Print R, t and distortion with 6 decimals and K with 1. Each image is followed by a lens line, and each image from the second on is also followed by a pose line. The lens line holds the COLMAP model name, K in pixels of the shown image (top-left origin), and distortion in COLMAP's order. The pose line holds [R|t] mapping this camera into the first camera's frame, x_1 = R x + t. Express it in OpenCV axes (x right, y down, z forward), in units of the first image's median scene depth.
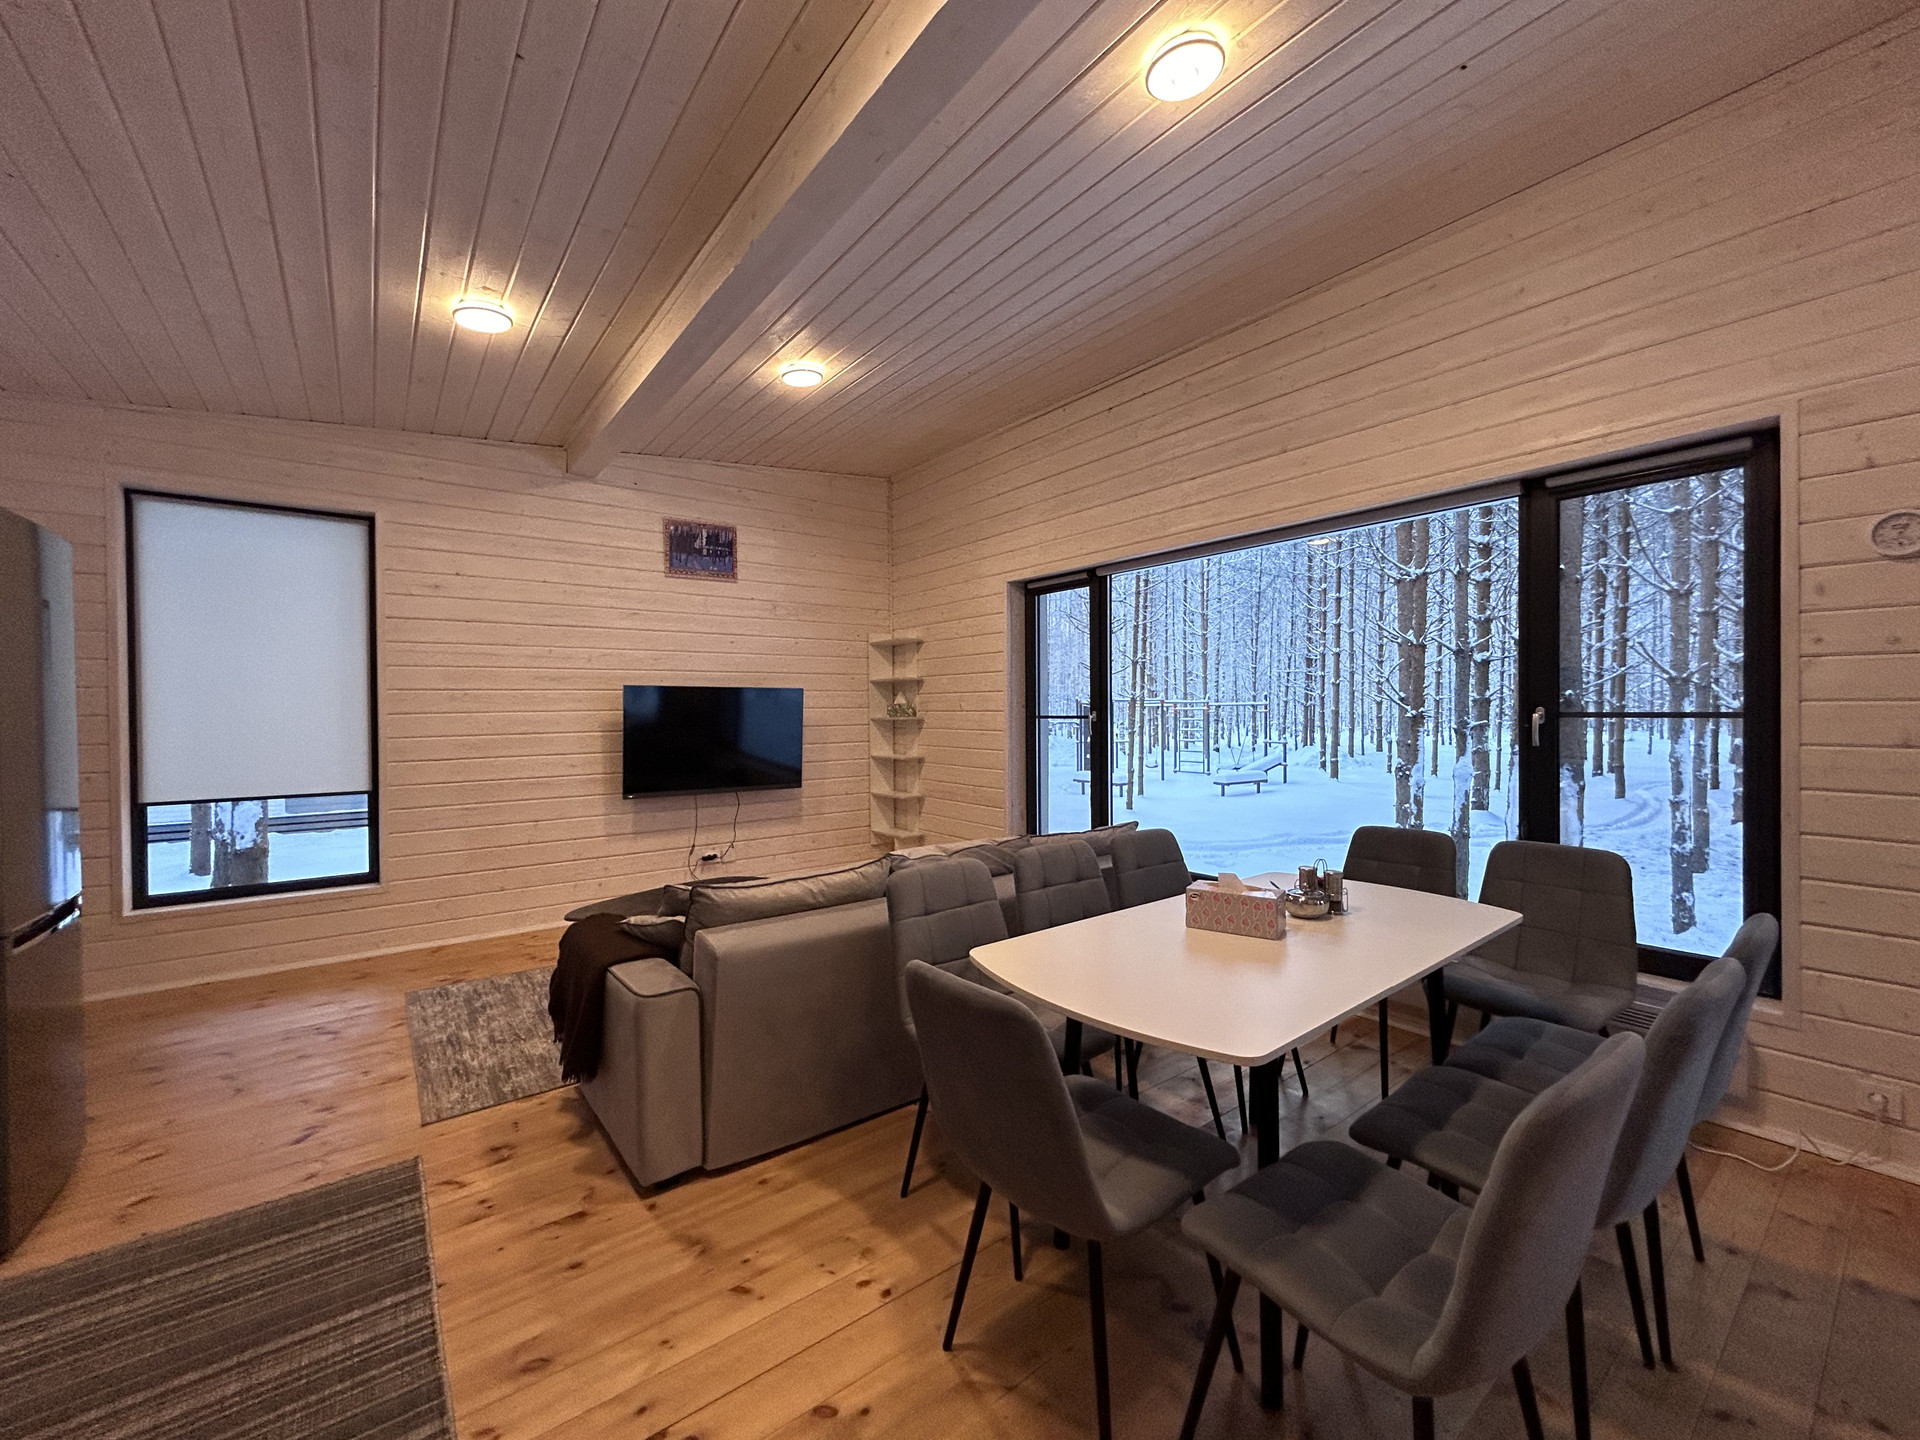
lens RADIAL K [[768.8, 0, 957.7], [0, 768.8, 719.5], [0, 0, 1]] dist [-0.000973, -0.000881]
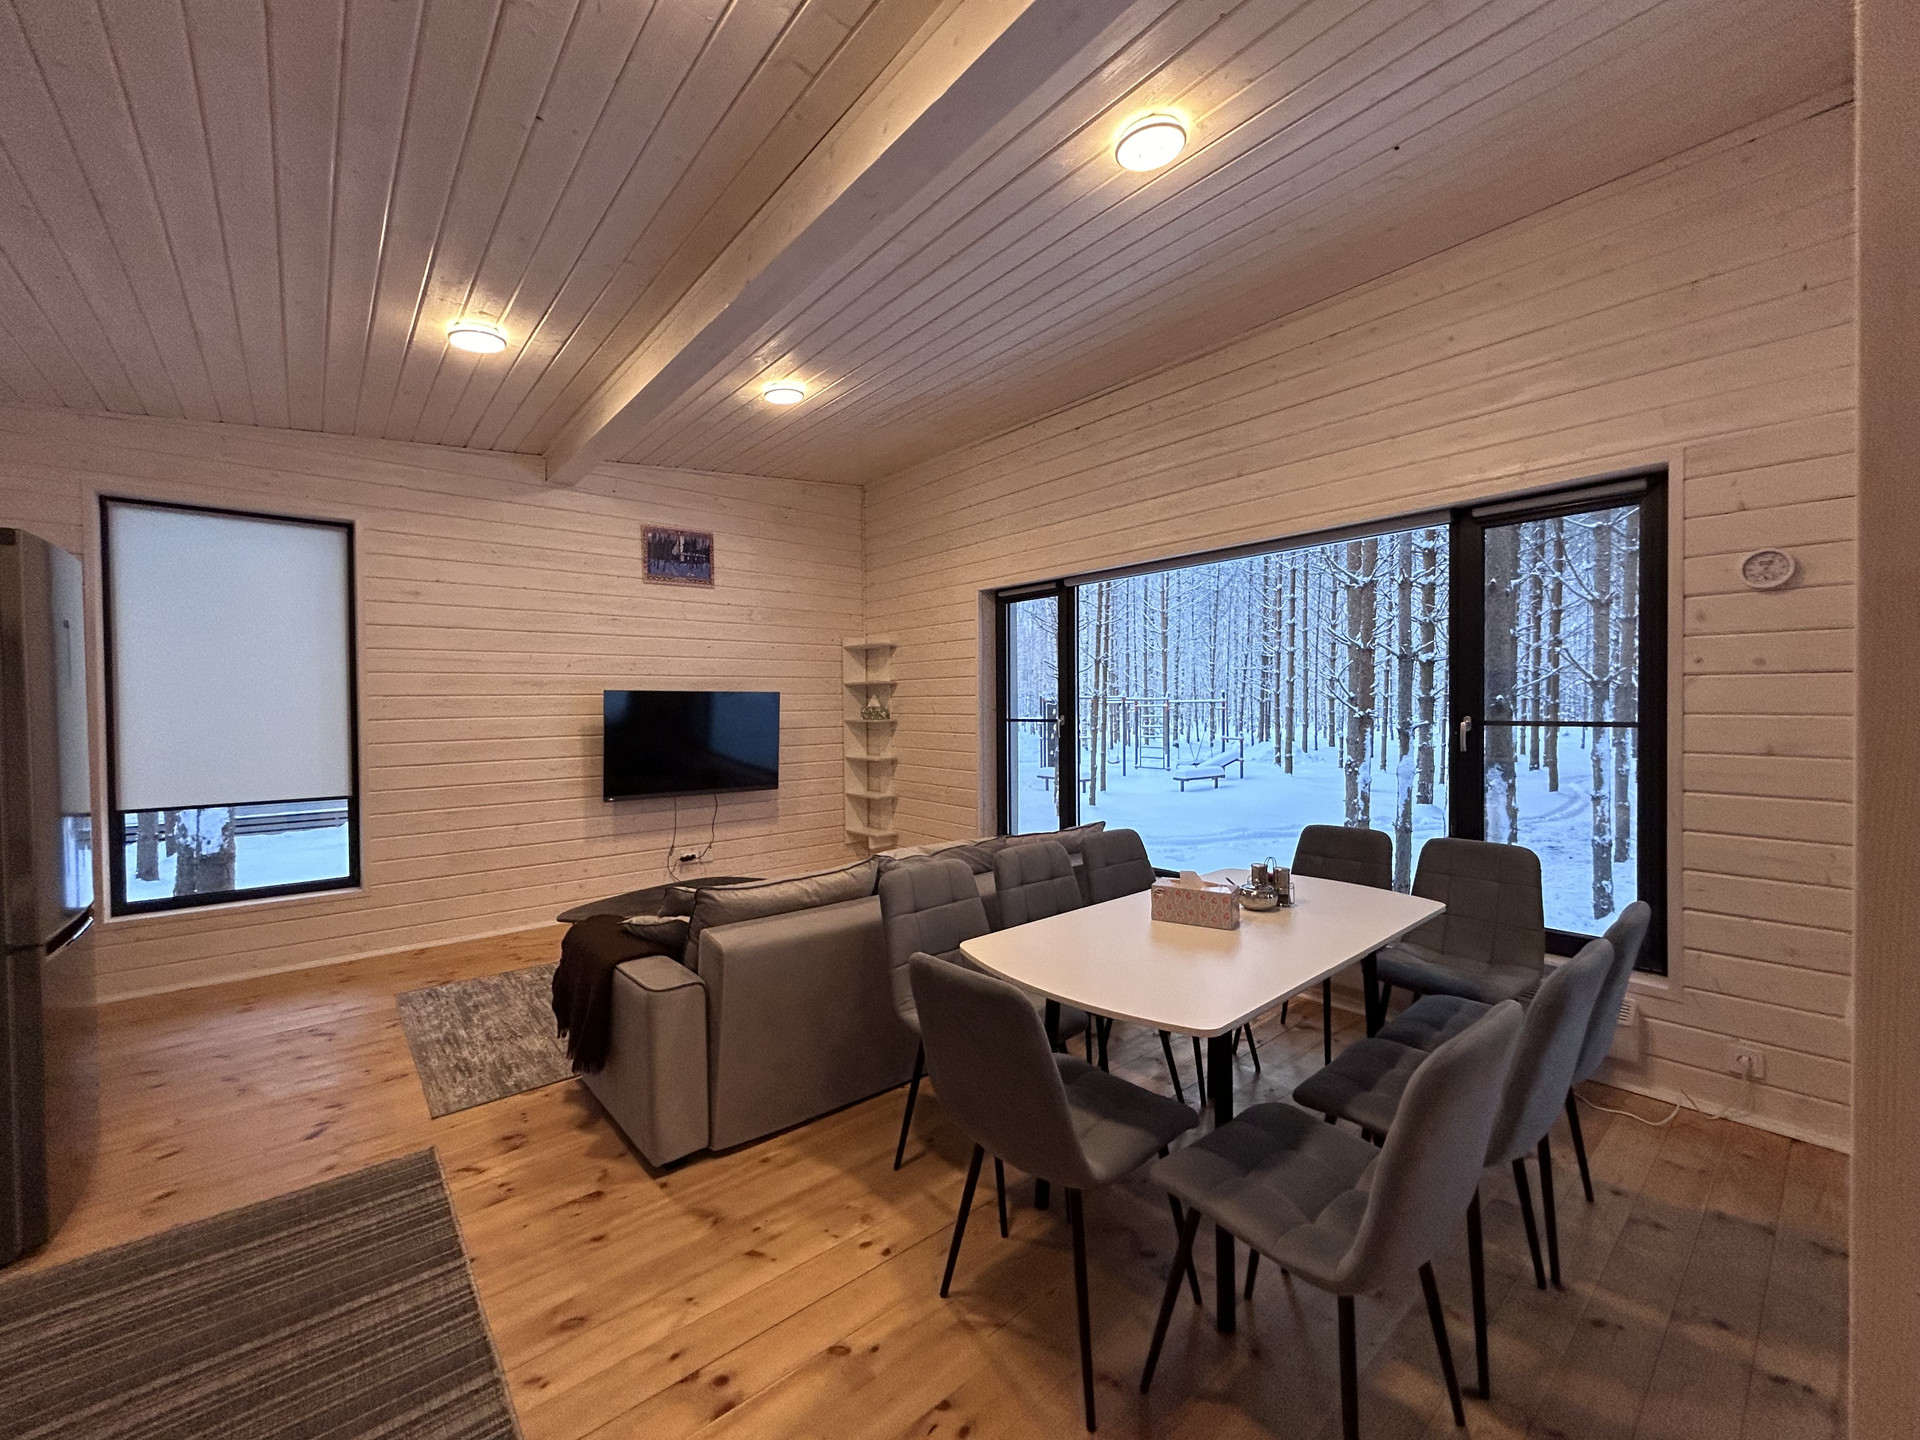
lens RADIAL K [[768.8, 0, 958.2], [0, 768.8, 719.9], [0, 0, 1]] dist [-0.000973, -0.000881]
pose [[0.998812, -0.001341, 0.048714, -0.025774], [0.001038, 0.999980, 0.006247, -0.018824], [-0.048722, -0.006189, 0.998793, -0.068522]]
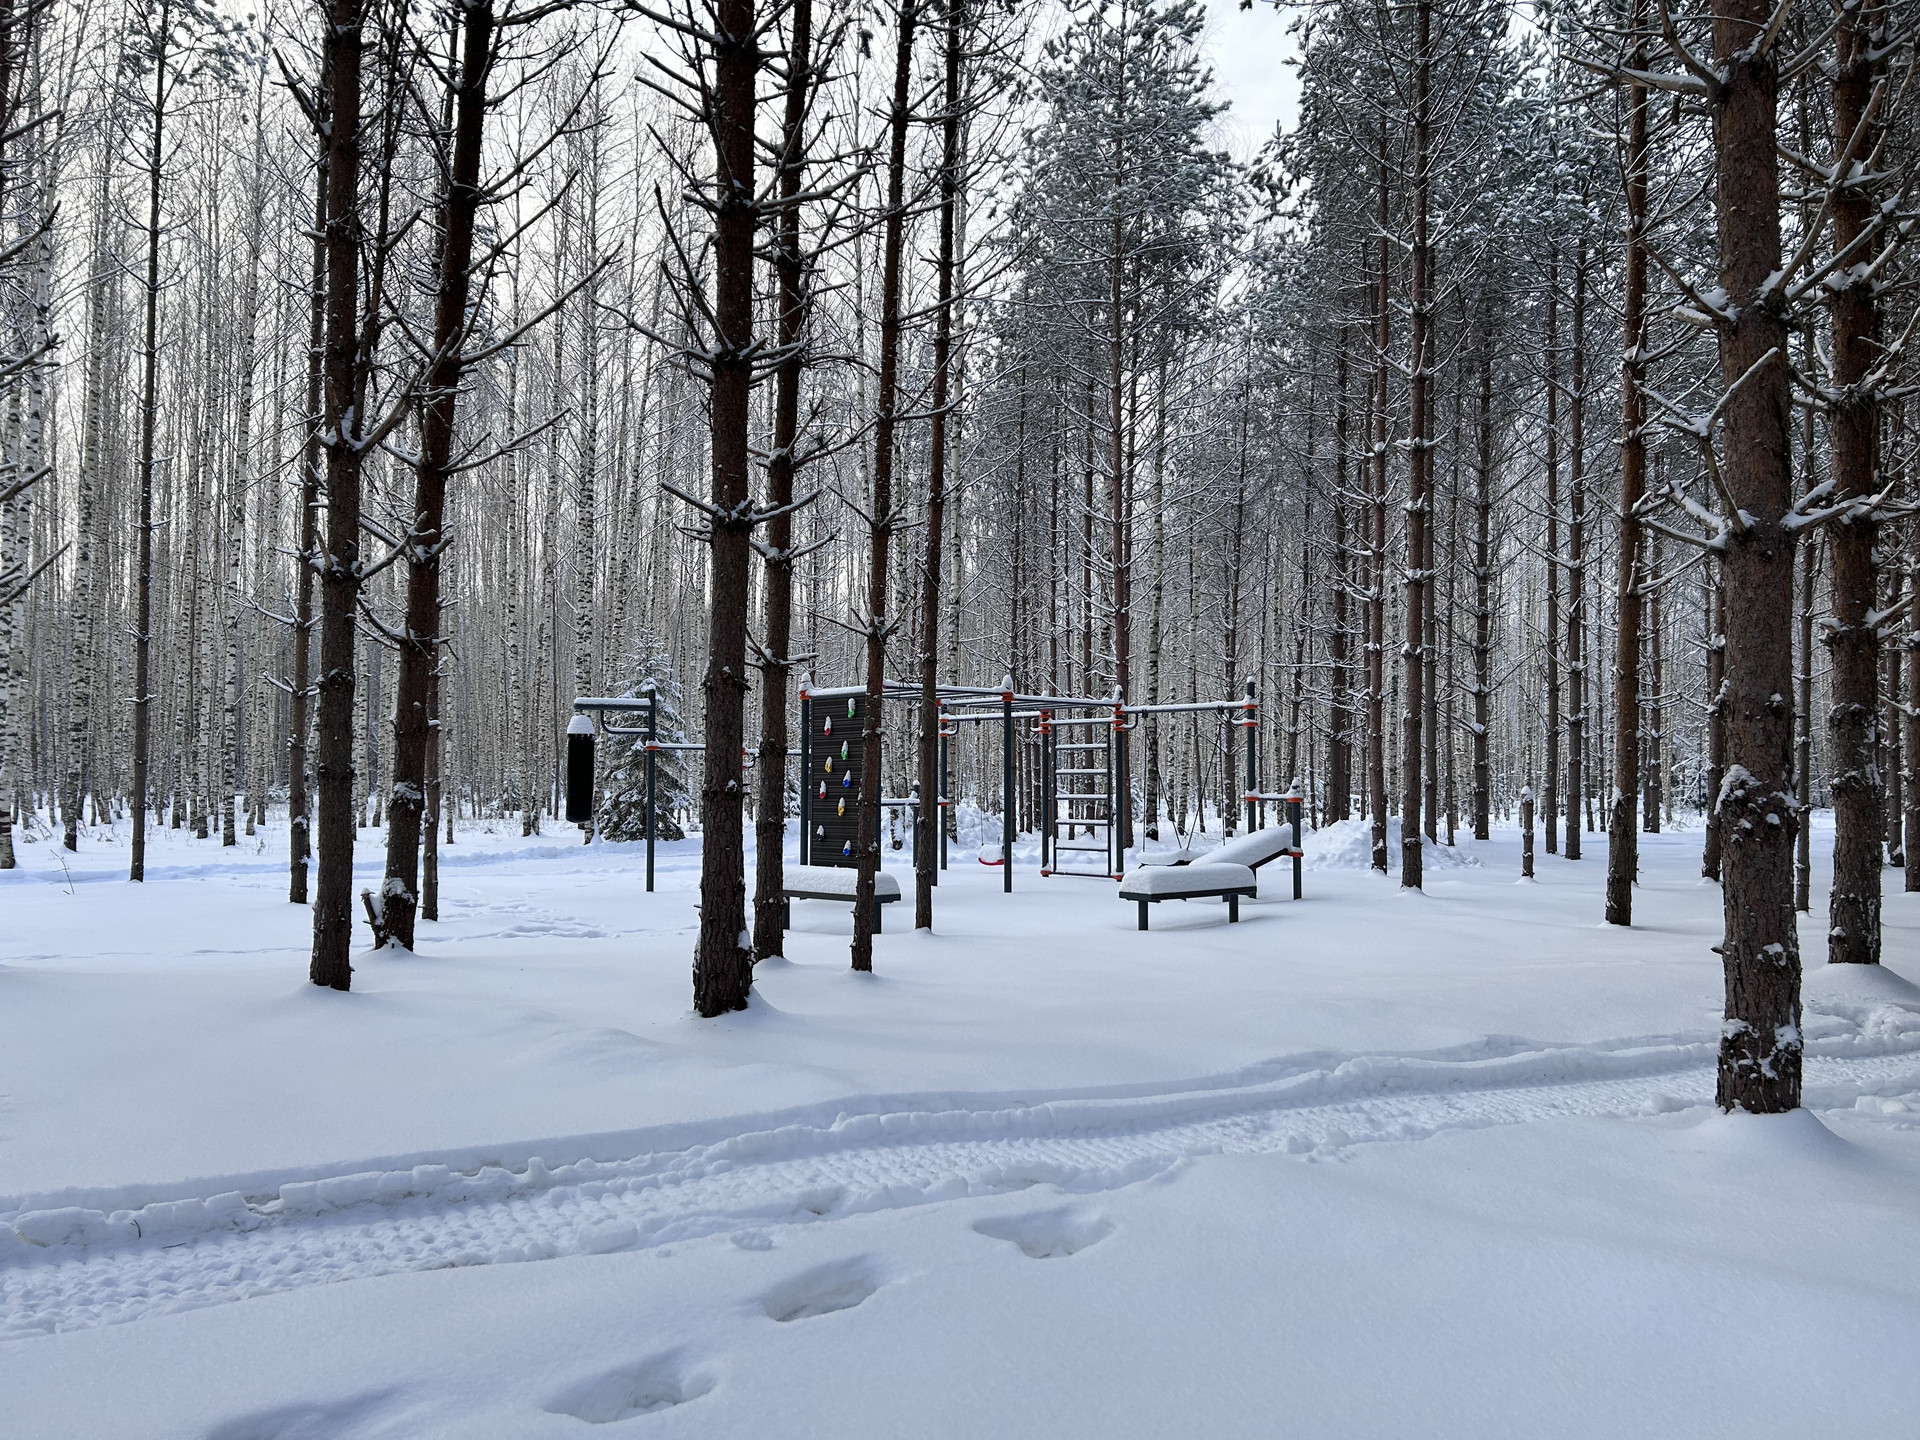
lens RADIAL K [[1466.4, 0, 966.5], [0, 1466.4, 719.6], [0, 0, 1]] dist [0.028427, -0.009062]
pose [[0.982260, 0.020688, 0.186378, 1.049975], [-0.010815, 0.998491, -0.053835, 0.305025], [-0.187211, 0.050864, 0.981002, 2.595165]]
